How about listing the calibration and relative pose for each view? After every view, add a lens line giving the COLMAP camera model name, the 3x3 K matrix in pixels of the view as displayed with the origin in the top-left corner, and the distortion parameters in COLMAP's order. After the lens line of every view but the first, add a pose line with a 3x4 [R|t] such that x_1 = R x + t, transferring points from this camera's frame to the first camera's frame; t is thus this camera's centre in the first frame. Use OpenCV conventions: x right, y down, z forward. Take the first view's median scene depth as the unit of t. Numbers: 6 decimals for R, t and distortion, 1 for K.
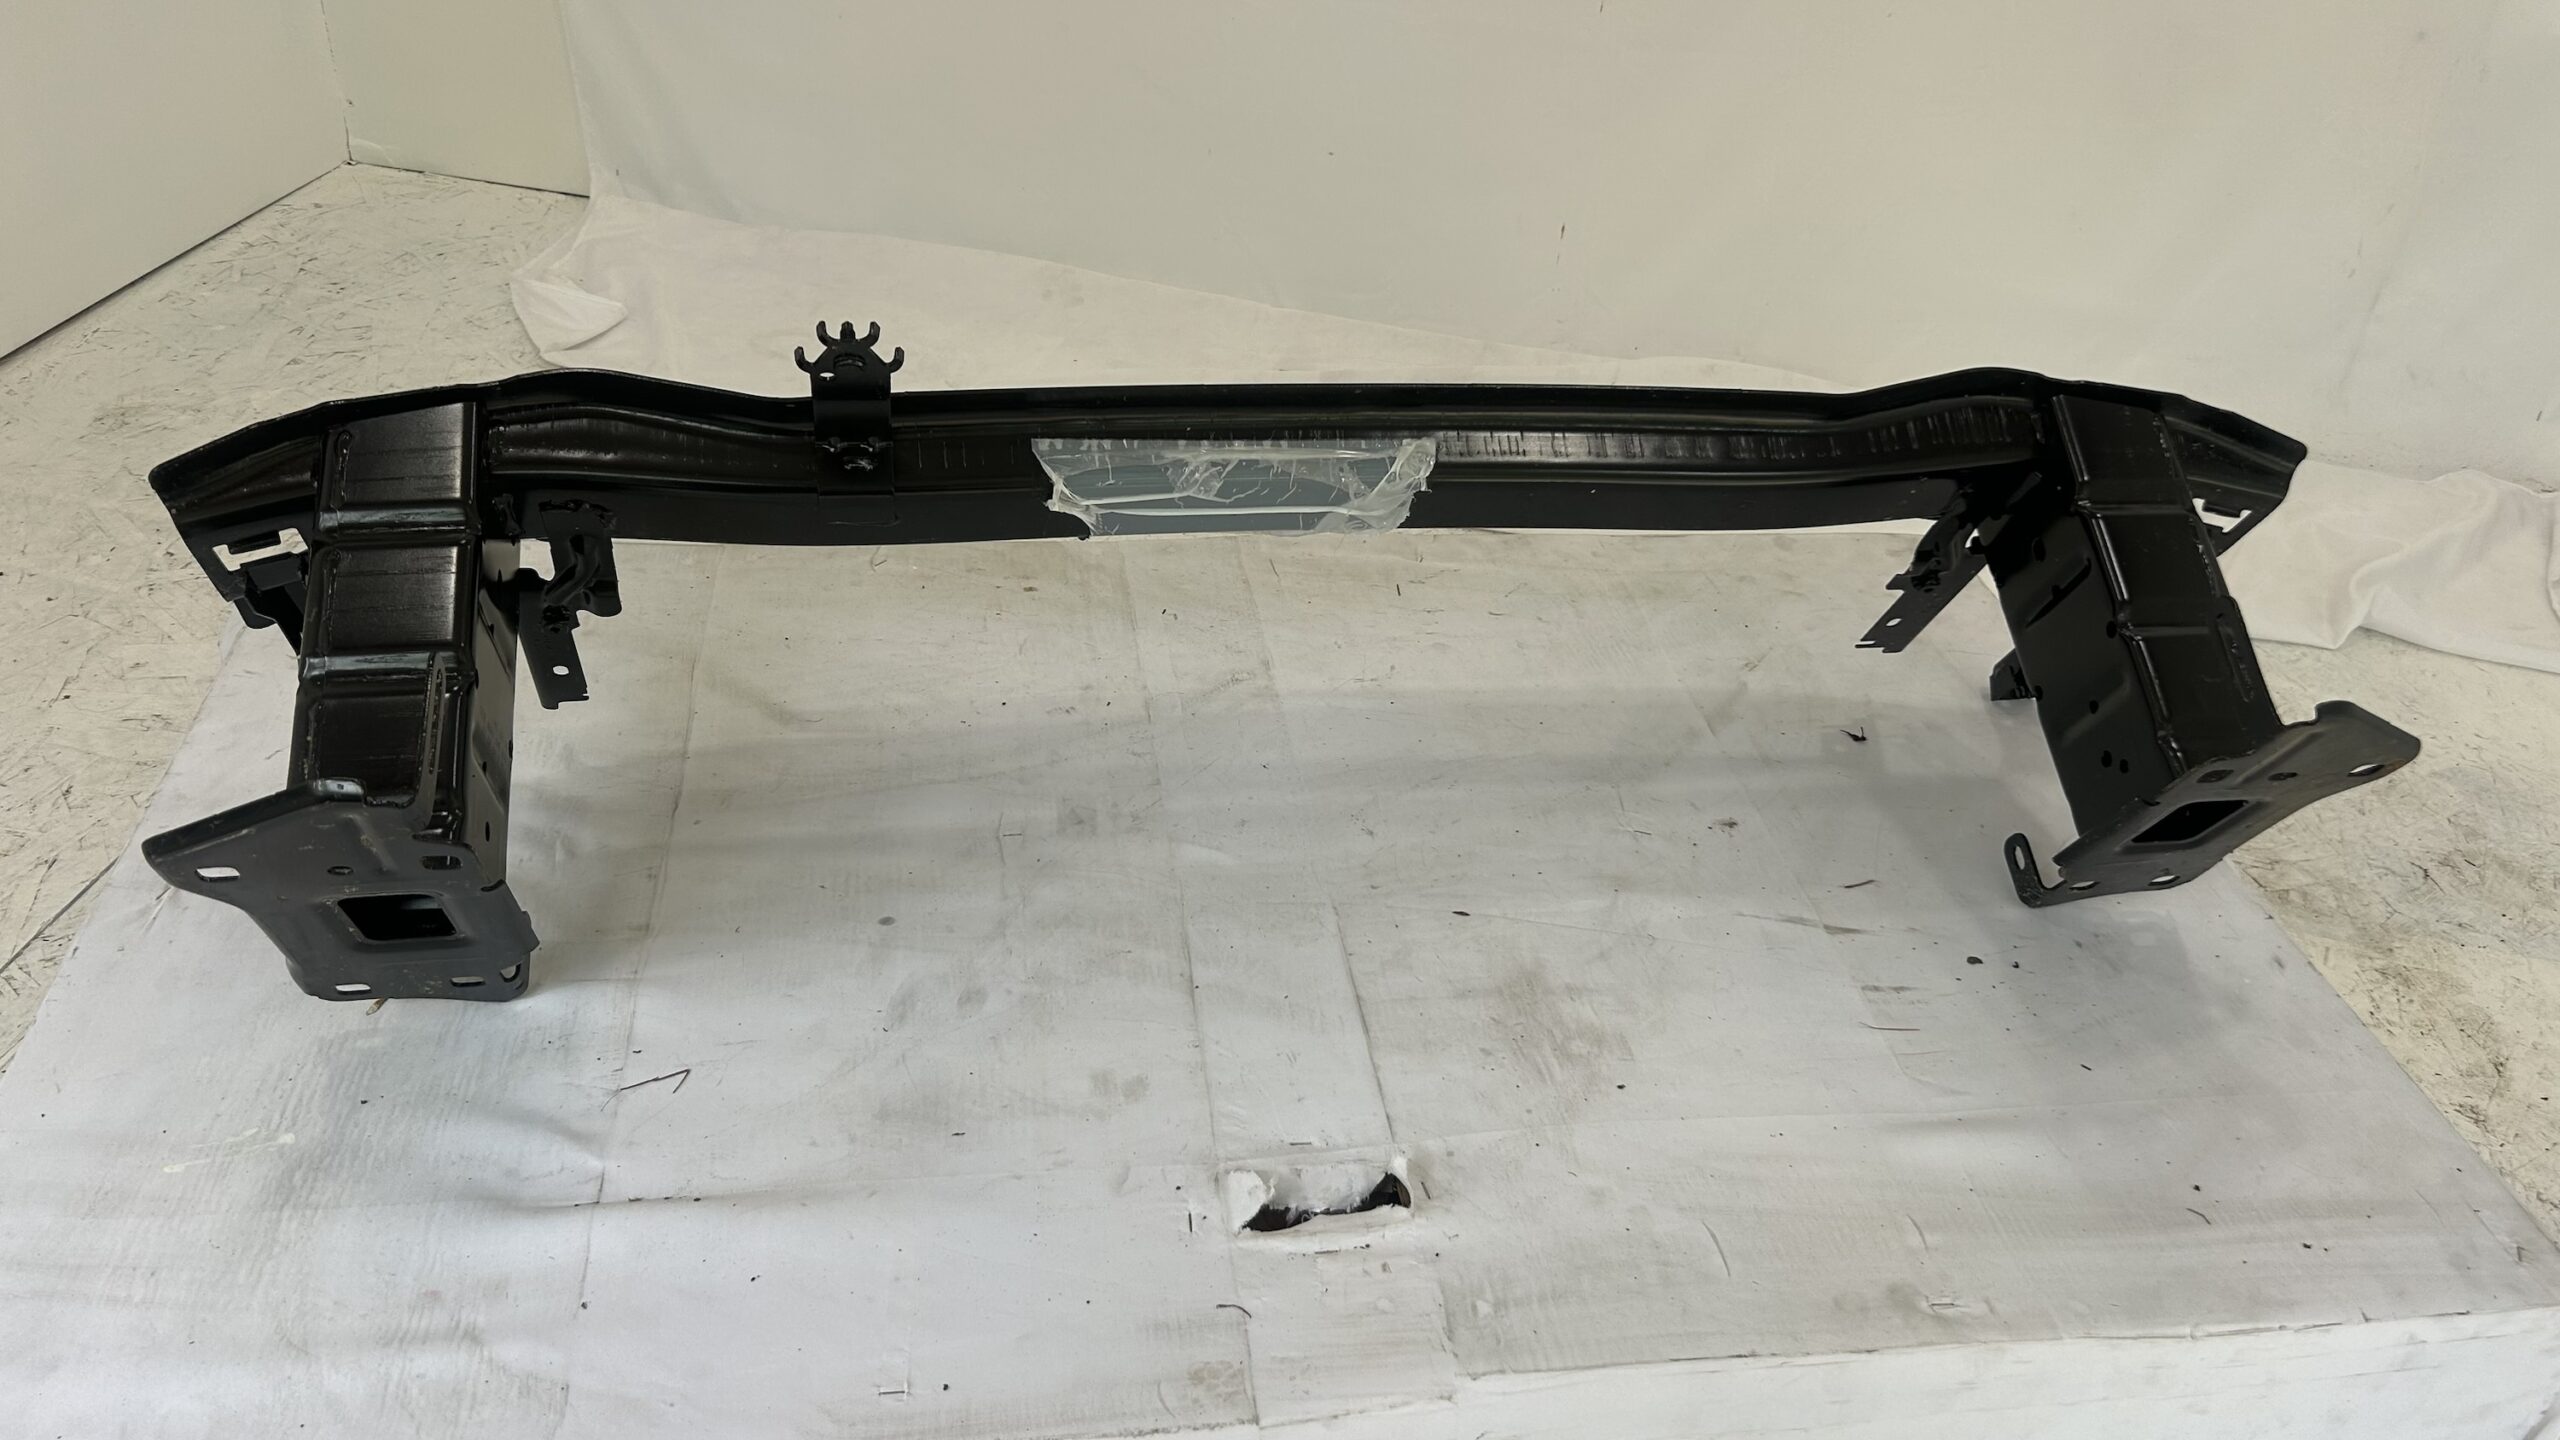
lens RADIAL K [[1987.0, 0, 1271.3], [0, 1987.0, 644.3], [0, 0, 1]] dist [0.060647, -0.039805]
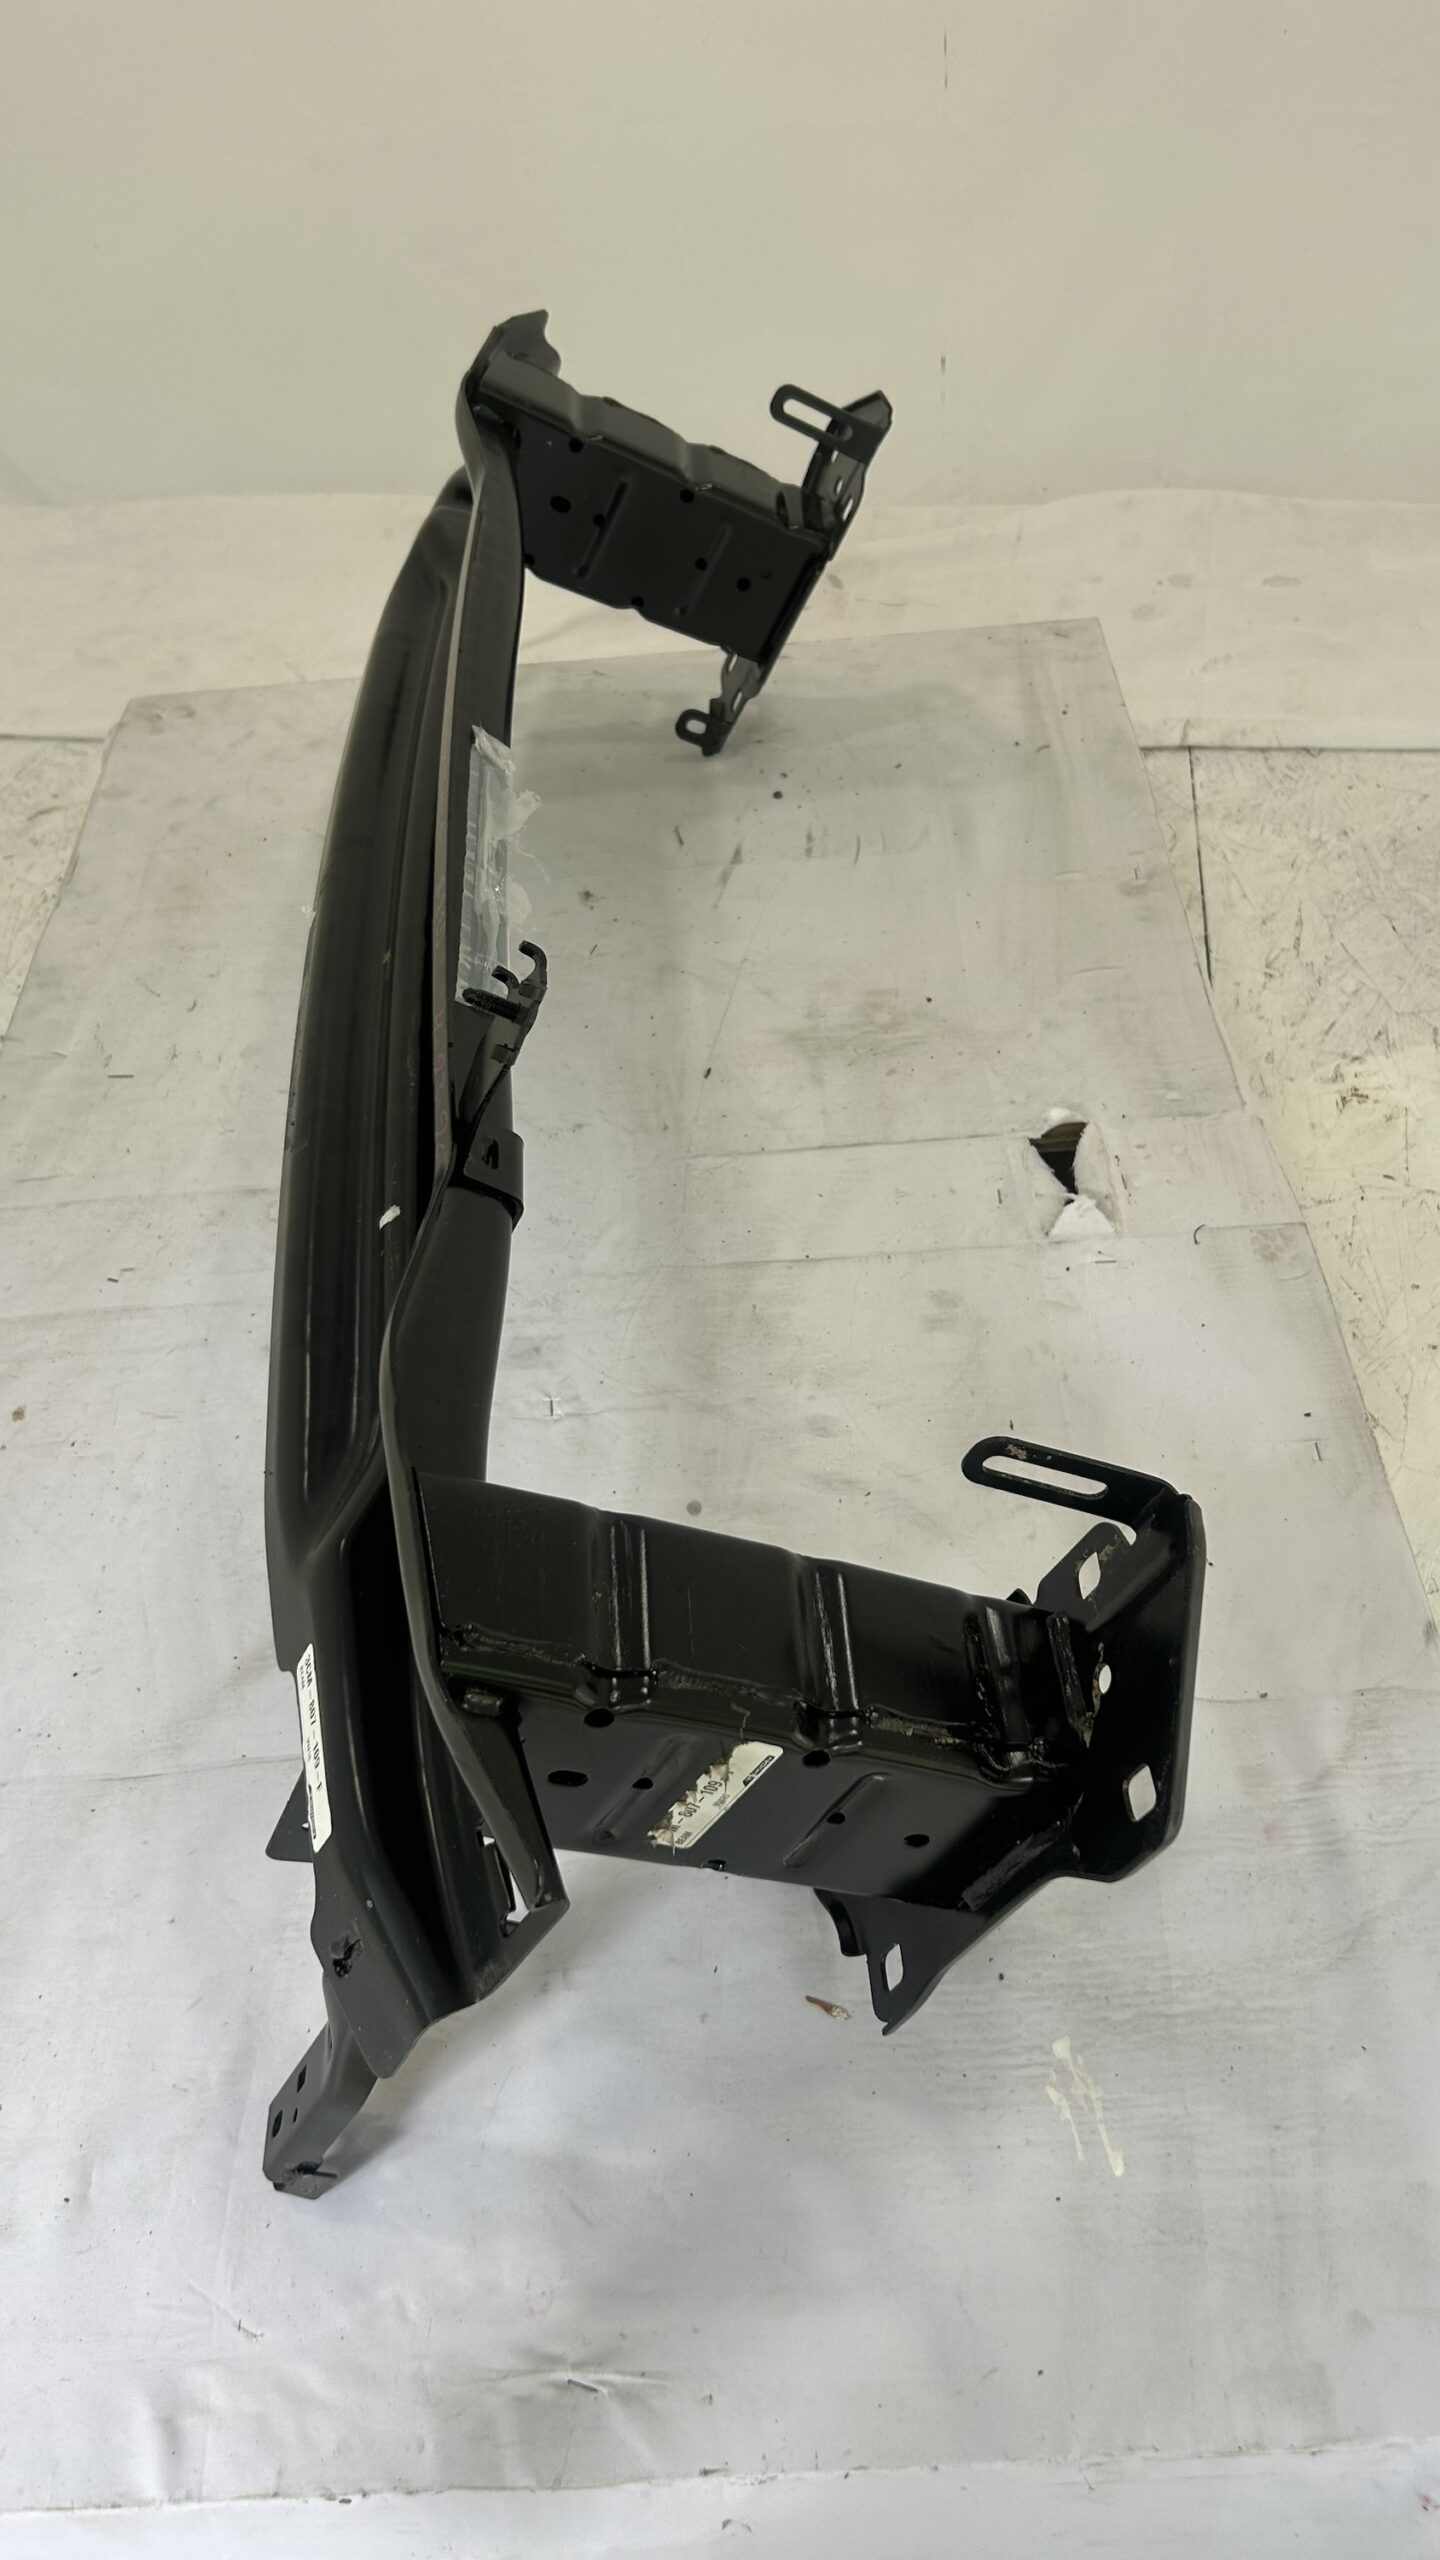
lens RADIAL K [[1944.9, 0, 738.8], [0, 1944.9, 1278.5], [0, 0, 1]] dist [0.092277, -0.106148]
pose [[0.099715, -0.782224, 0.614965, -0.714192], [0.591371, 0.543633, 0.595603, -0.470264], [-0.800211, 0.304282, 0.516793, 0.553828]]
